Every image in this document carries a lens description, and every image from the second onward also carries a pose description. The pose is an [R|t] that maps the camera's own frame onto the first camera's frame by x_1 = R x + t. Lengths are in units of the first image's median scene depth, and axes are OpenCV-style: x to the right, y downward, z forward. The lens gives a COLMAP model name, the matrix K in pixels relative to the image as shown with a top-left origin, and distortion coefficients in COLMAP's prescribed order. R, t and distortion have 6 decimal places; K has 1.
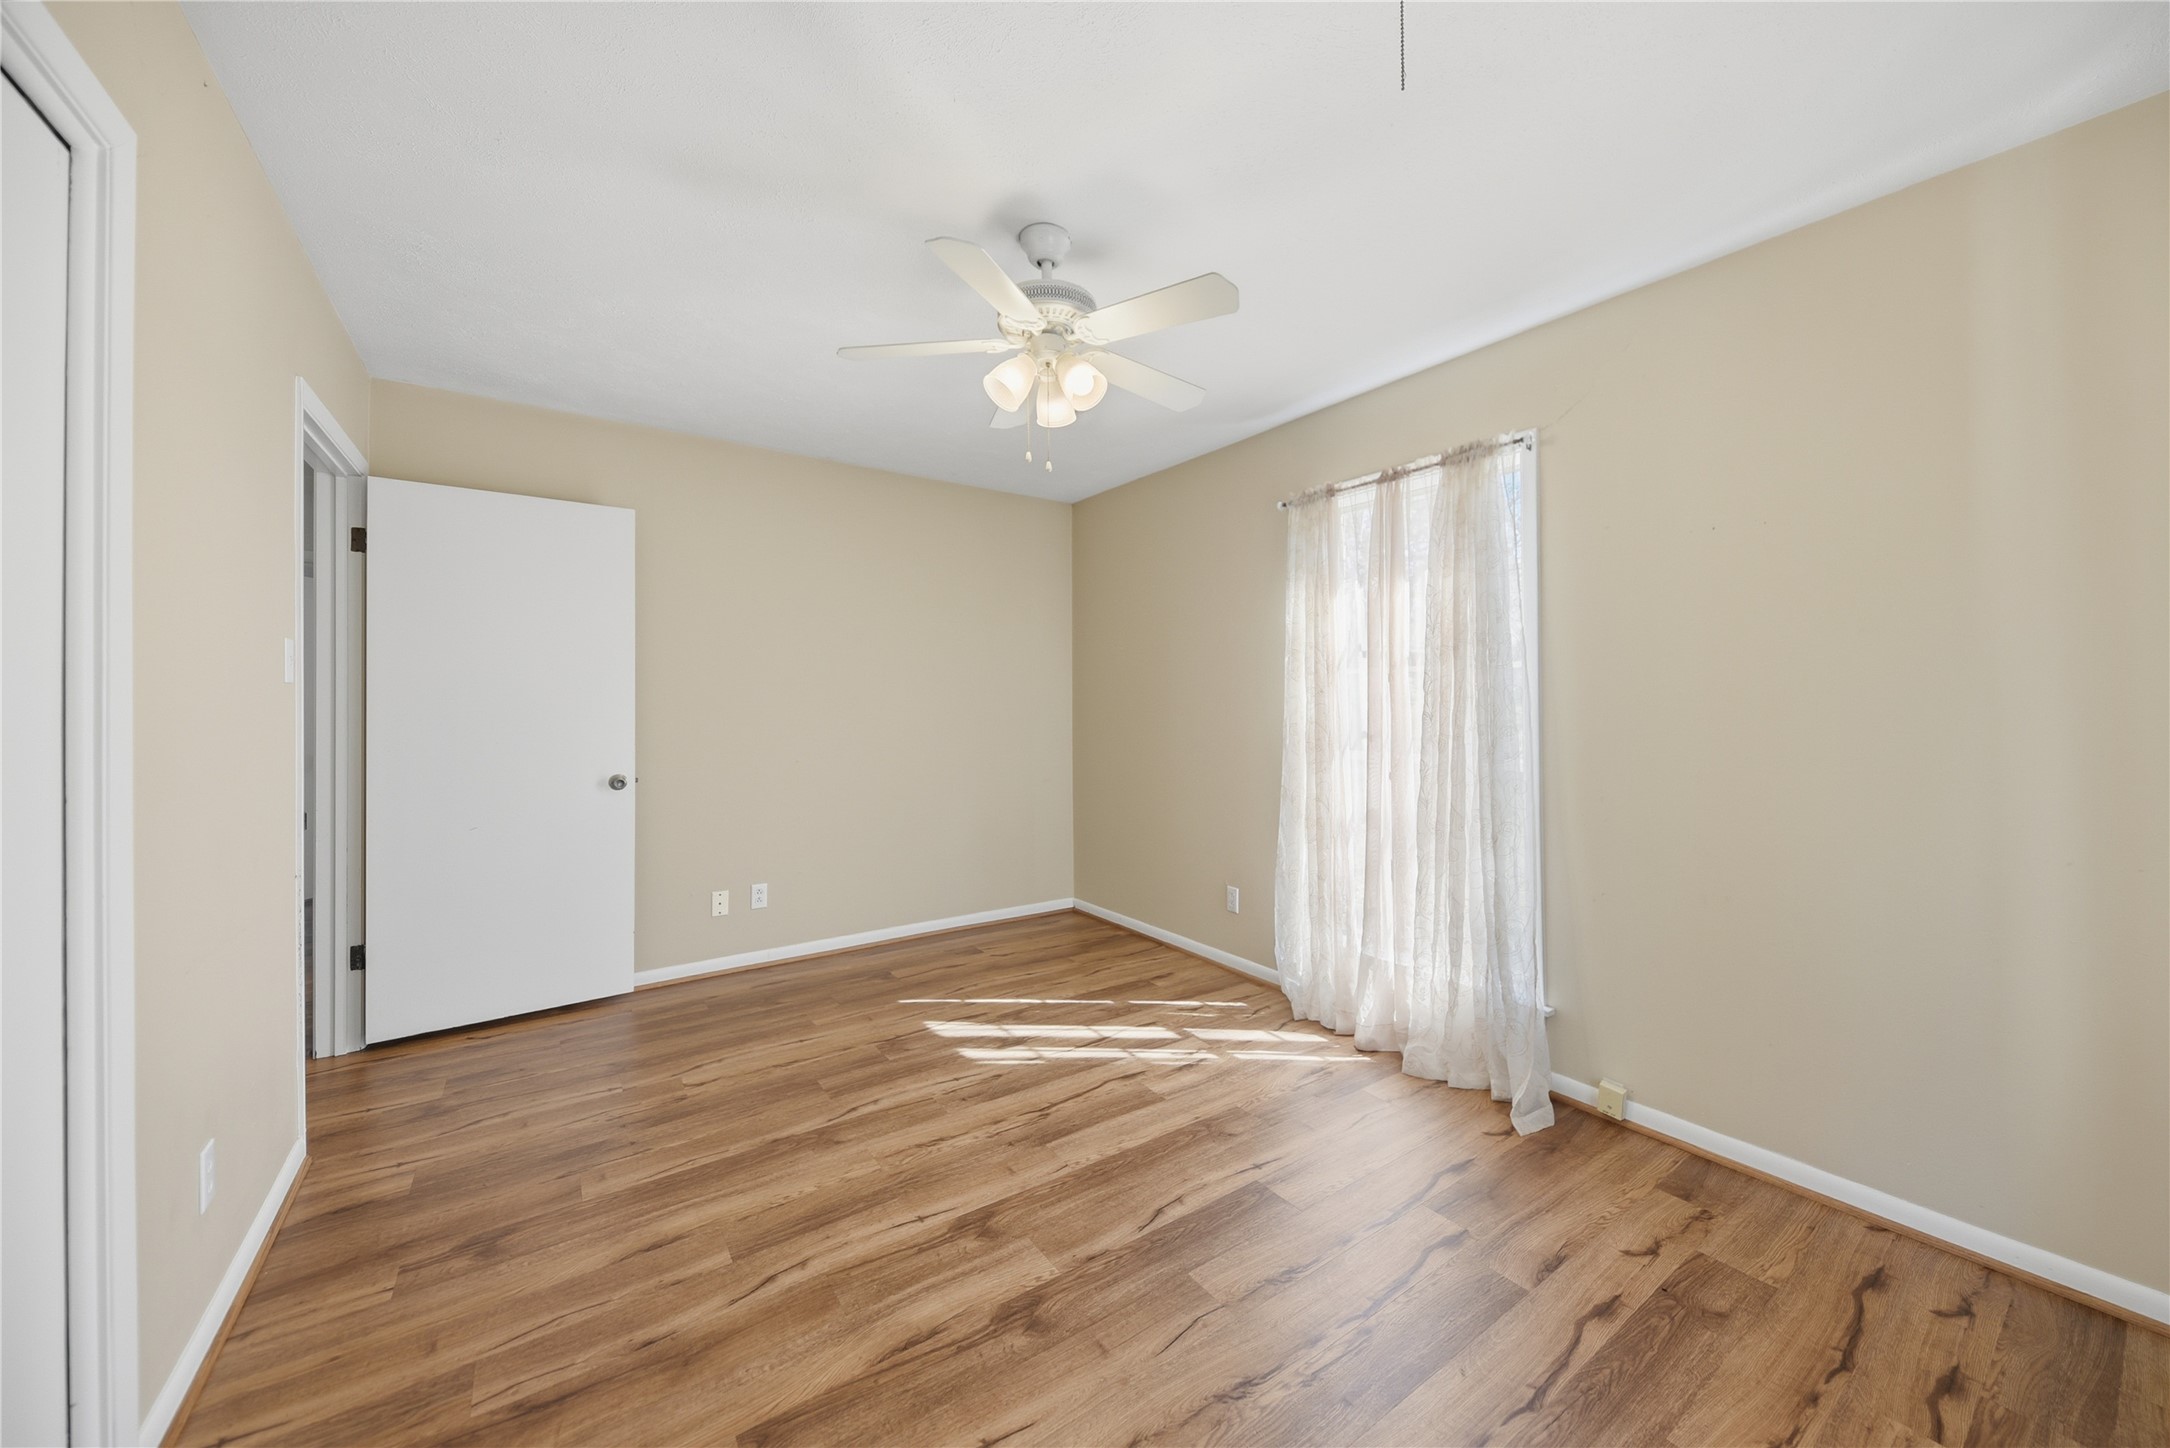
lens RADIAL K [[776.9, 0, 1111.4], [0, 776.9, 703.4], [0, 0, 1]] dist [0.000983, -0.000024]
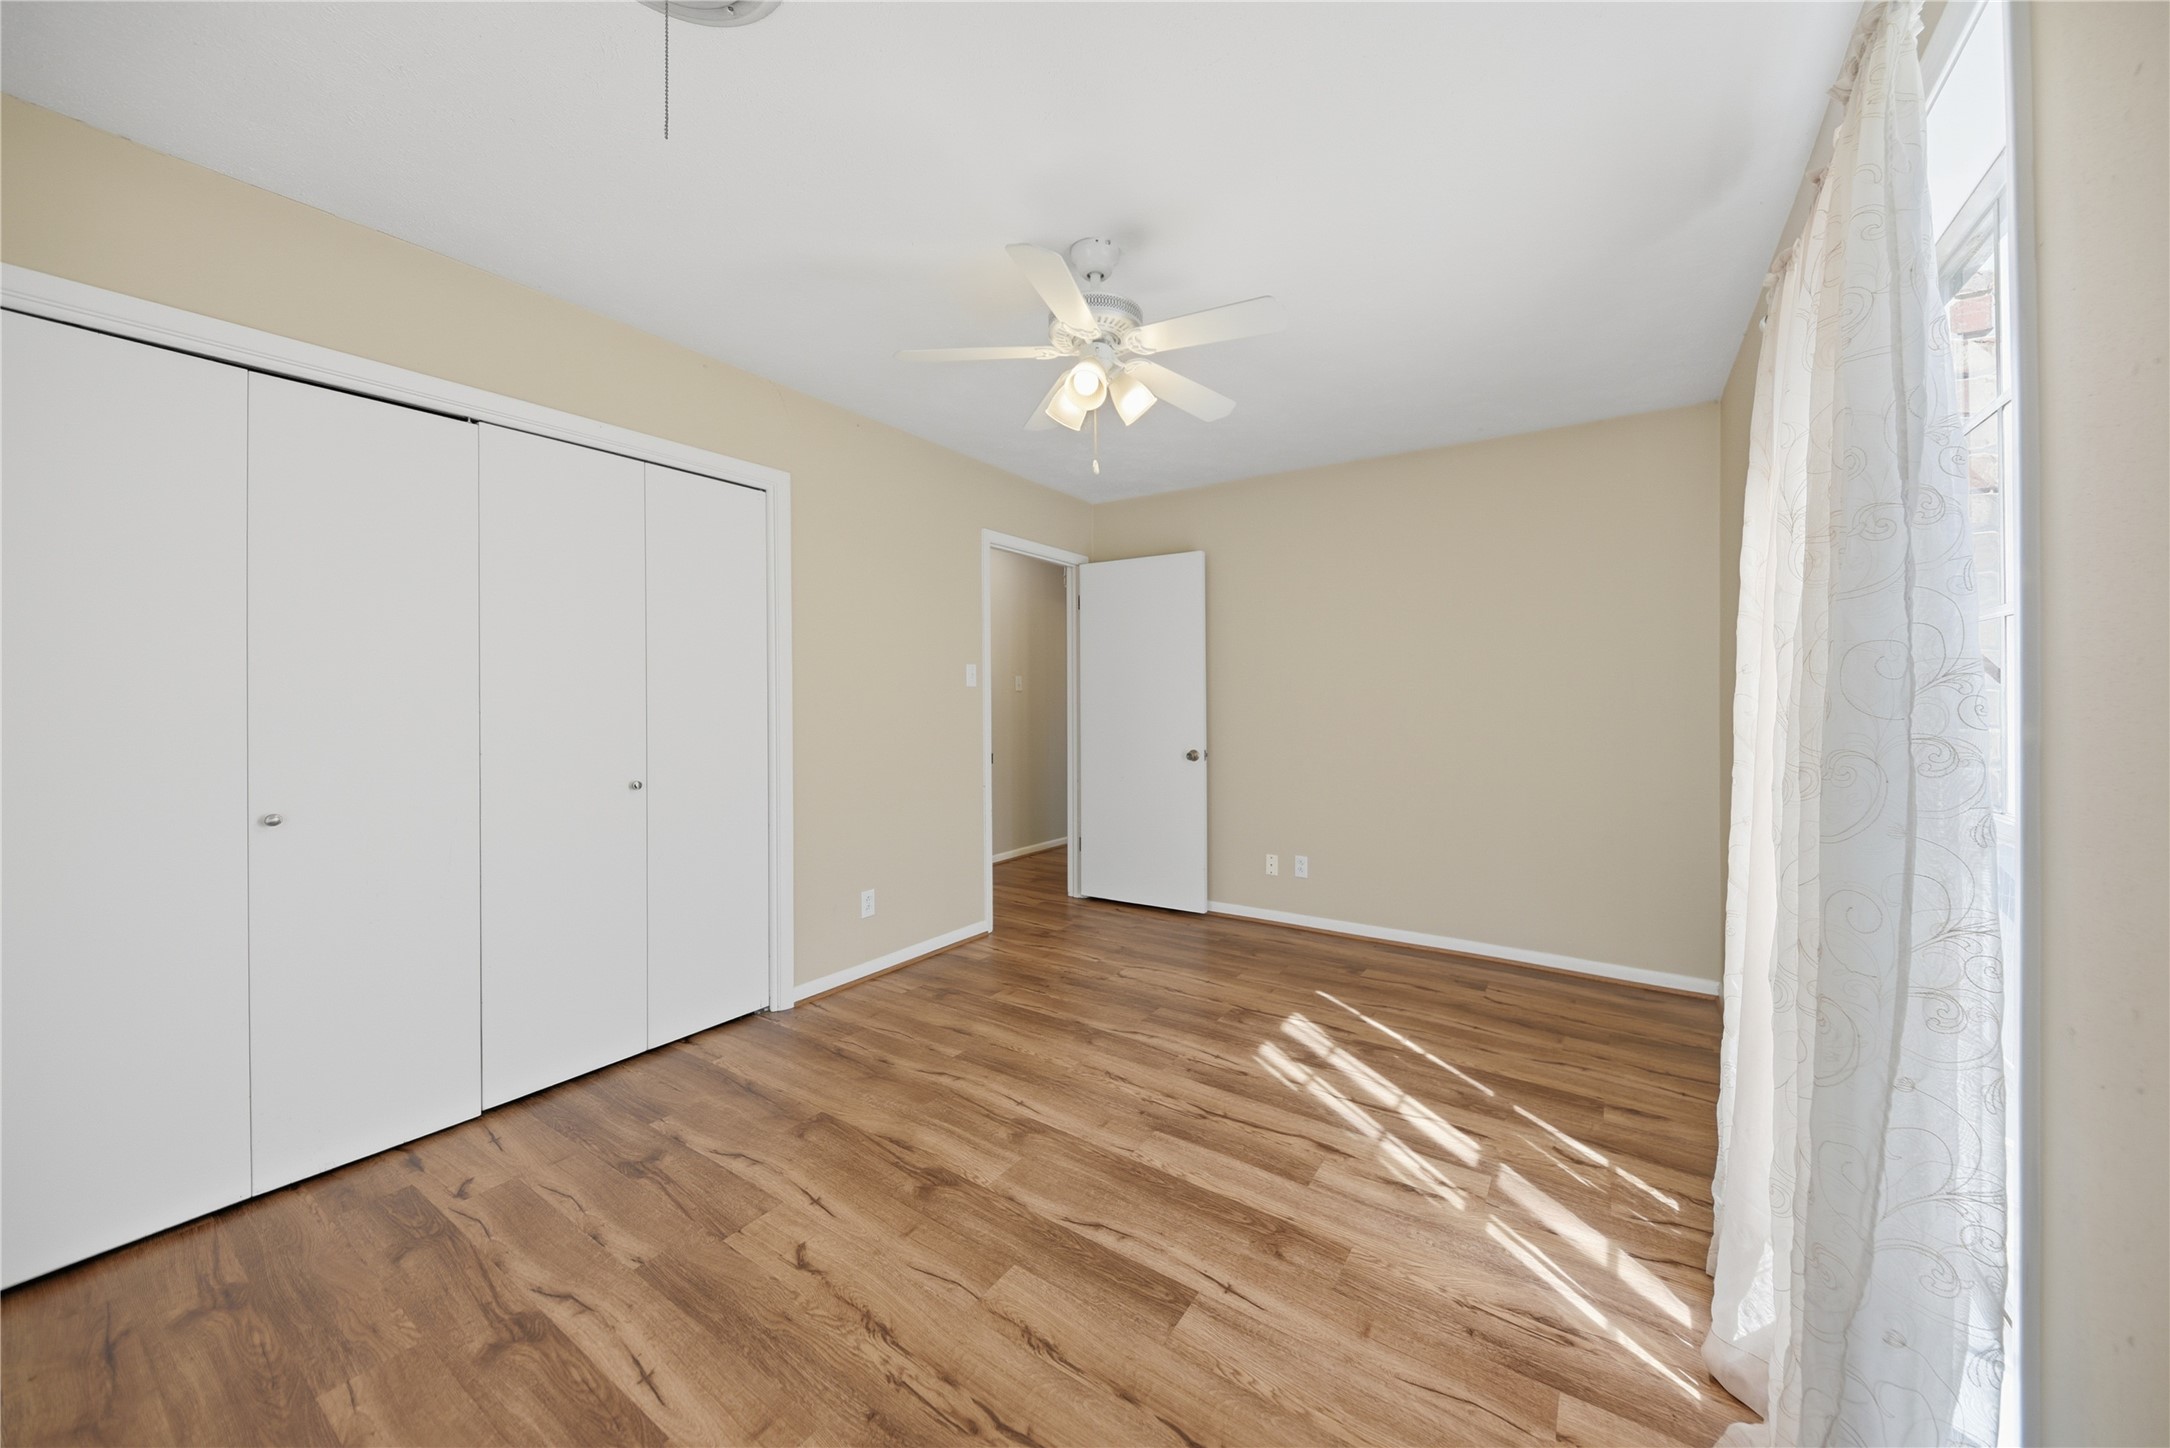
lens RADIAL K [[753.9, 0, 1116.7], [0, 753.9, 707.9], [0, 0, 1]] dist [0.016667, -0.008601]
pose [[0.366168, 0.009199, -0.930503, 0.754579], [0.003501, 0.999930, 0.011263, 0.004598], [0.930542, -0.007381, 0.366110, 0.554084]]
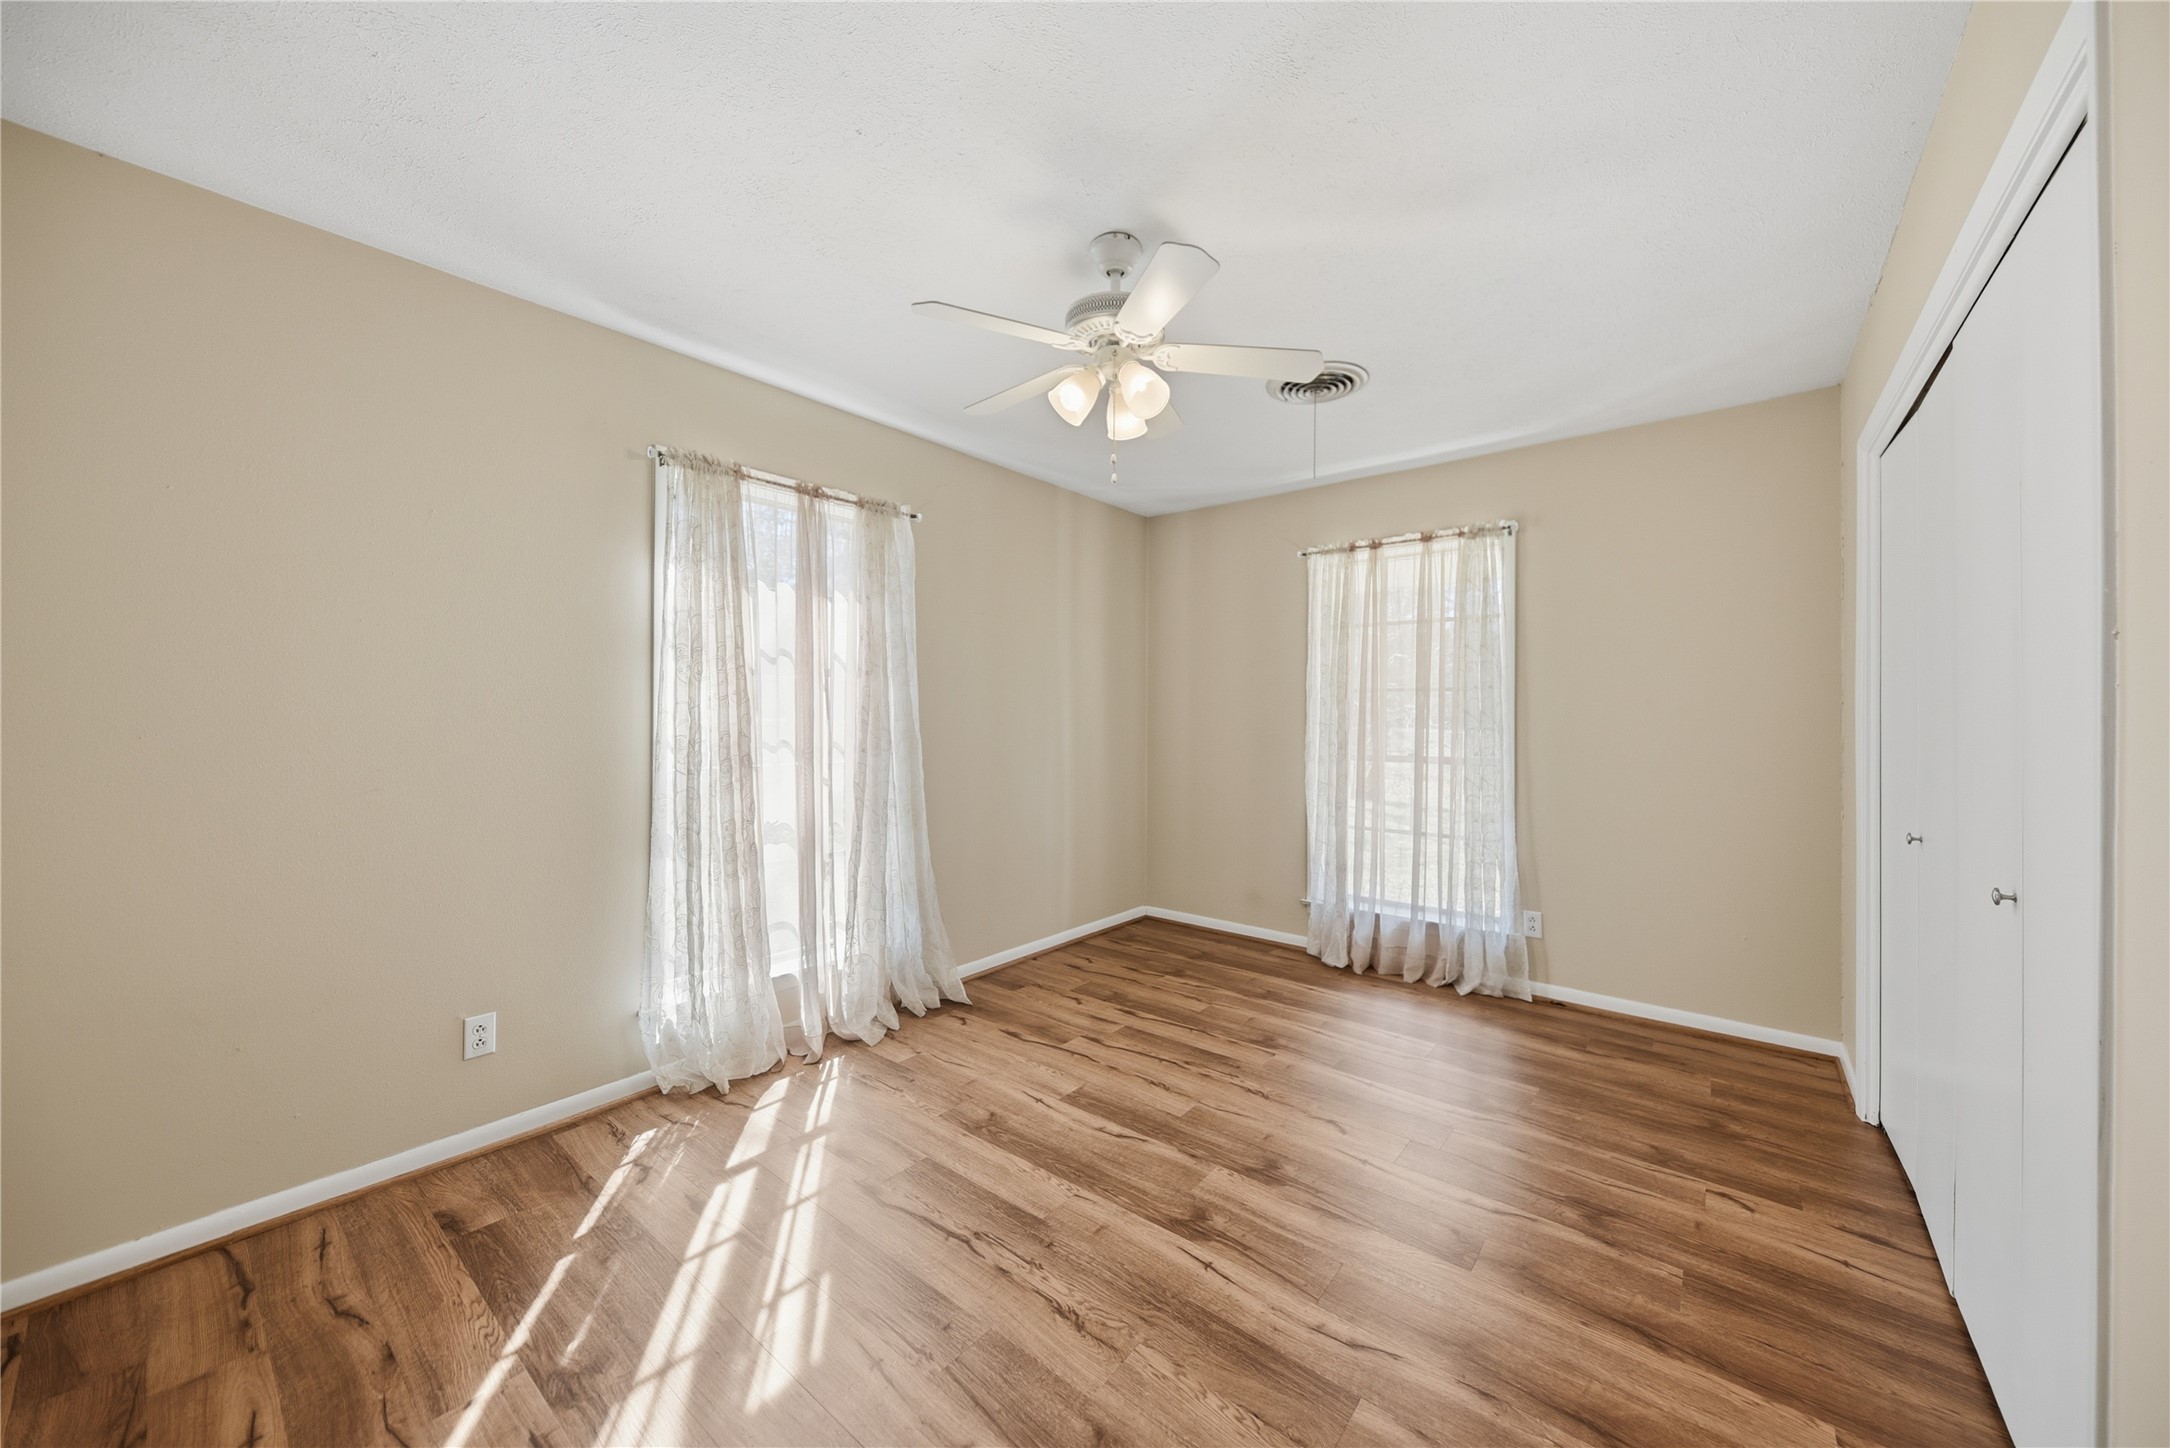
lens RADIAL K [[764.2, 0, 1121.2], [0, 764.2, 707.8], [0, 0, 1]] dist [0.013594, -0.008438]
pose [[-0.280816, 0.005019, 0.959748, -0.878733], [-0.005163, 0.999964, -0.006739, -0.003561], [-0.959748, -0.006847, -0.280780, 1.081235]]
